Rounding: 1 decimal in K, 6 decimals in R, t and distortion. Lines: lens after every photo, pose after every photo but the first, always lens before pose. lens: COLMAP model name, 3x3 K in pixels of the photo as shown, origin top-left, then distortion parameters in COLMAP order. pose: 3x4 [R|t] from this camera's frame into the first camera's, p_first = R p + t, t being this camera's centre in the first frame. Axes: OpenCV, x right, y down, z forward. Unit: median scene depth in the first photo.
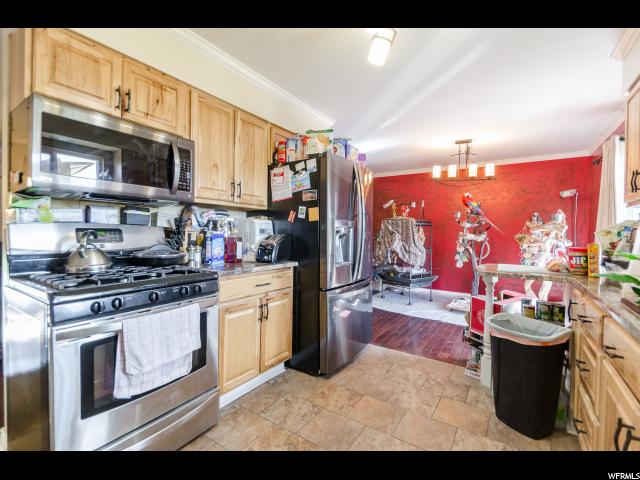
lens RADIAL K [[301.7, 0, 320.0], [0, 301.7, 240.0], [0, 0, 1]] dist [0.001288, 0.000155]
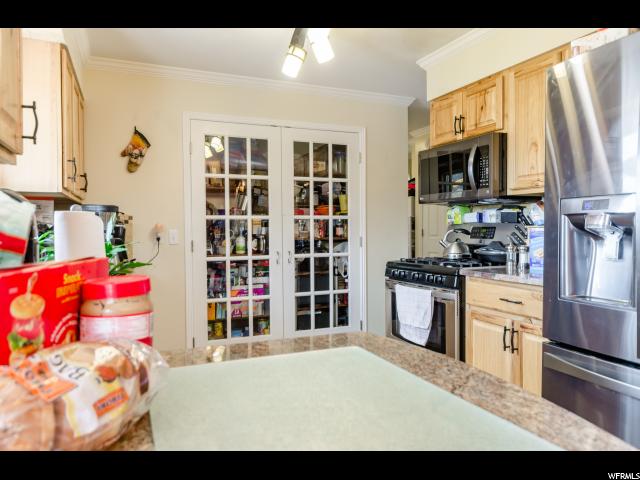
lens RADIAL K [[460.3, 0, 320.0], [0, 460.3, 240.0], [0, 0, 1]] dist [0.000402, 0.000345]
pose [[-0.562245, 0.005773, -0.826951, 0.863467], [-0.015073, 0.999738, 0.017228, -0.007325], [0.826833, 0.022151, -0.562011, 1.099339]]
